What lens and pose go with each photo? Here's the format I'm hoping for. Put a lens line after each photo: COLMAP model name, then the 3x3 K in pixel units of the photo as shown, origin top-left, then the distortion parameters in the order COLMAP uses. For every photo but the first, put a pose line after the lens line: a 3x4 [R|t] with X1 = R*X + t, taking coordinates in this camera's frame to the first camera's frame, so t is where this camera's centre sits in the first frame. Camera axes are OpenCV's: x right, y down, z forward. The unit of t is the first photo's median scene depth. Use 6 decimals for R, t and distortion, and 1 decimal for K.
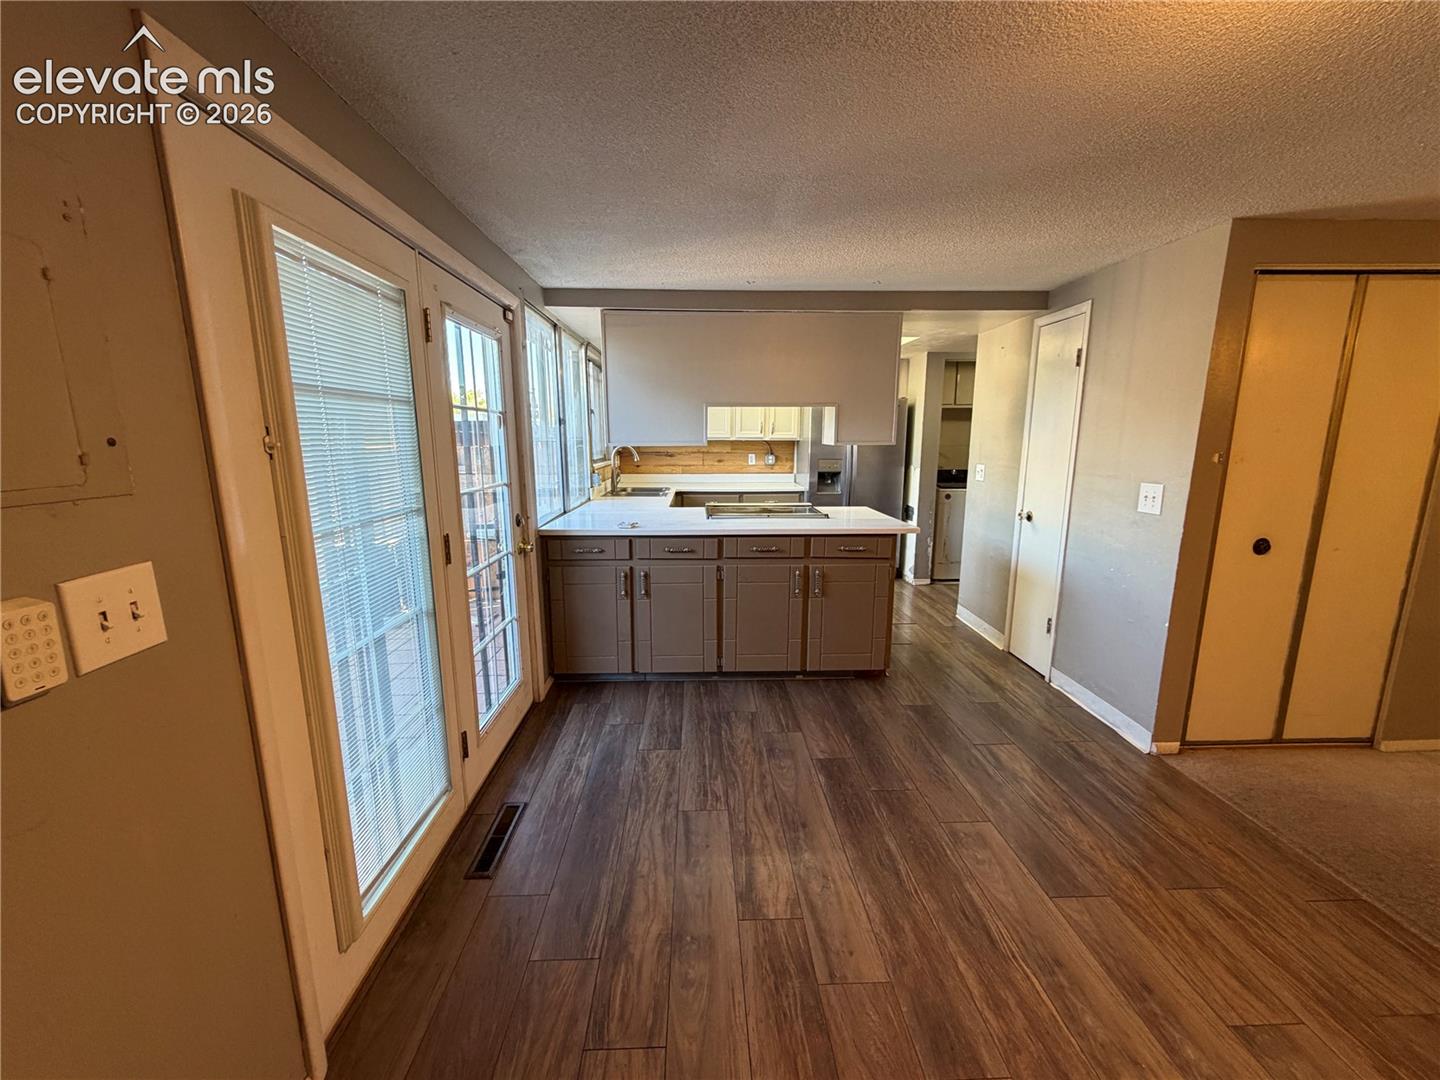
lens RADIAL K [[572.5, 0, 718.6], [0, 572.5, 538.8], [0, 0, 1]] dist [-0.000082, 0.000137]
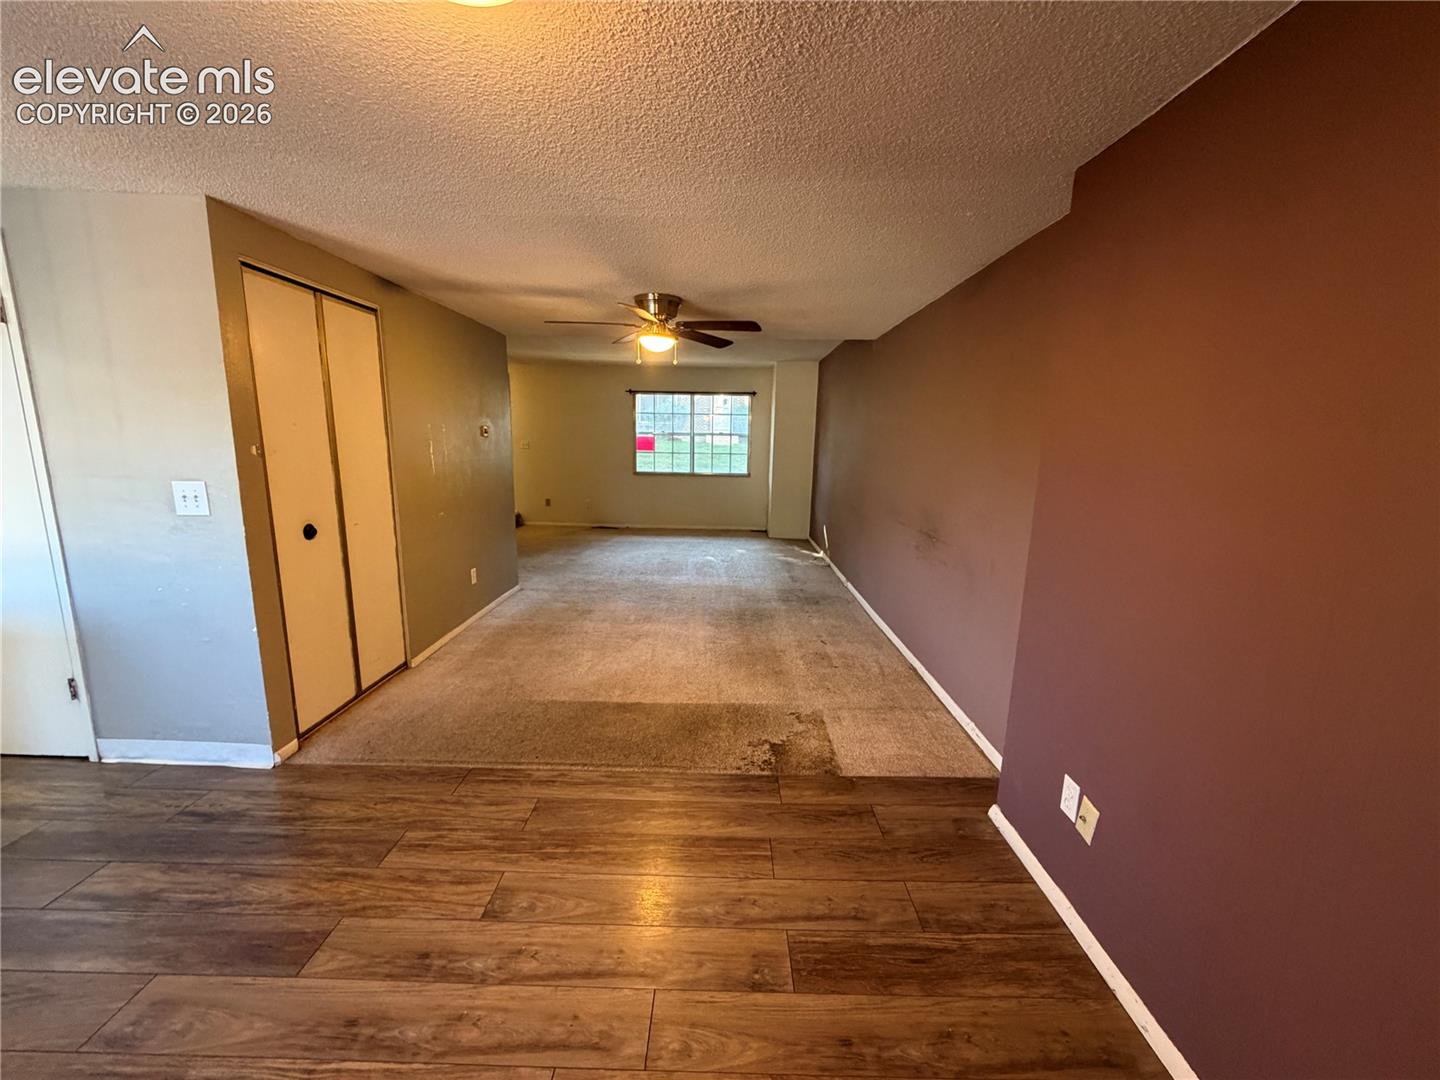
lens RADIAL K [[572.5, 0, 717.5], [0, 572.5, 540.3], [0, 0, 1]] dist [-0.000082, 0.000137]
pose [[0.052535, -0.171525, 0.983778, -0.074121], [0.157147, 0.974284, 0.161478, -0.024603], [-0.986177, 0.146115, 0.078138, 0.164562]]
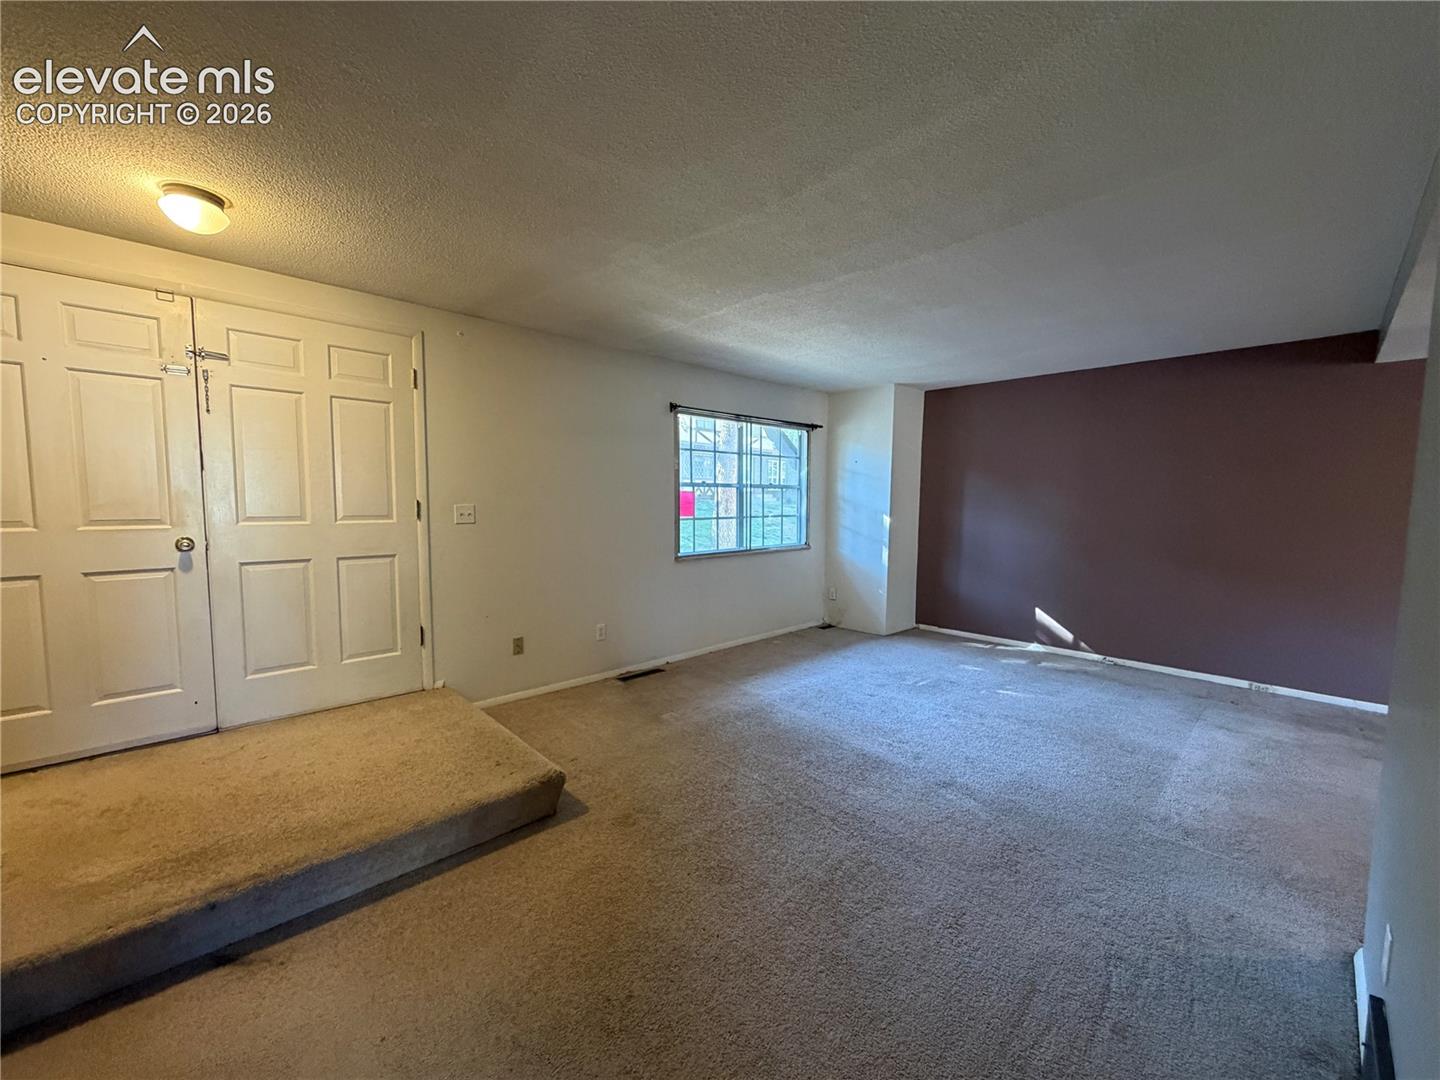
lens RADIAL K [[572.5, 0, 716.9], [0, 572.5, 542.6], [0, 0, 1]] dist [-0.000082, 0.000137]
pose [[-0.660352, -0.063891, 0.748233, 2.042322], [0.128067, 0.972197, 0.196041, -0.353518], [-0.739955, 0.225280, -0.633810, 2.034557]]
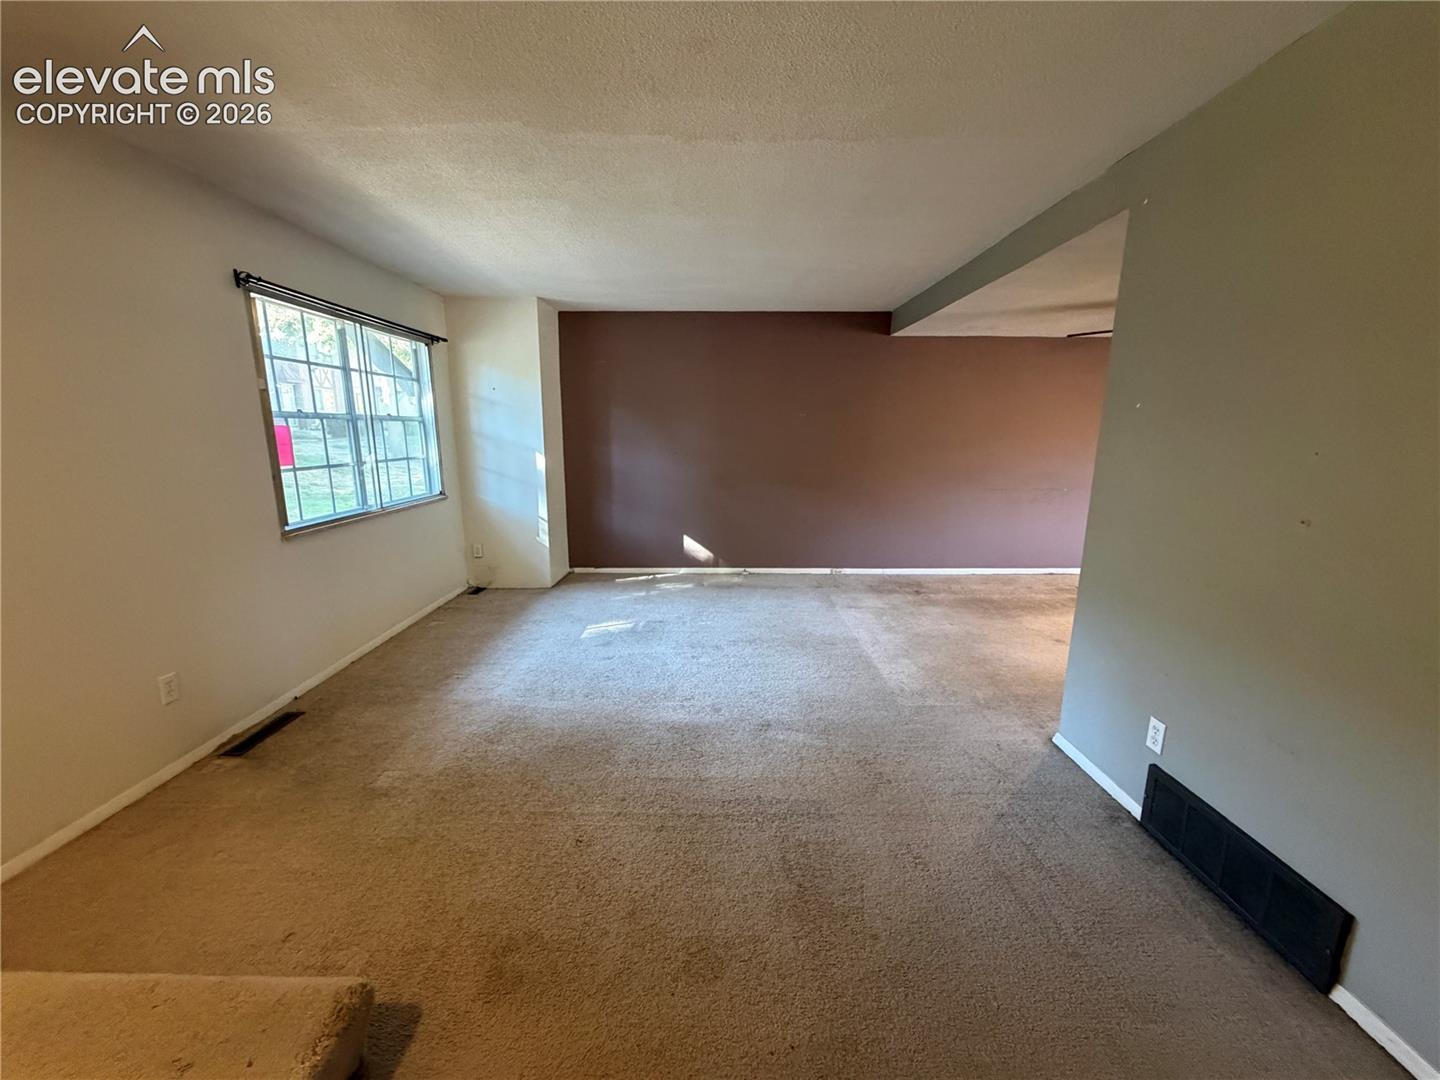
lens RADIAL K [[572.5, 0, 717.9], [0, 572.5, 543.6], [0, 0, 1]] dist [-0.000082, 0.000137]
pose [[-0.999089, -0.010129, 0.041449, 2.615423], [0.005756, 0.930542, 0.366141, -0.360955], [-0.042279, 0.366046, -0.929636, 2.013268]]
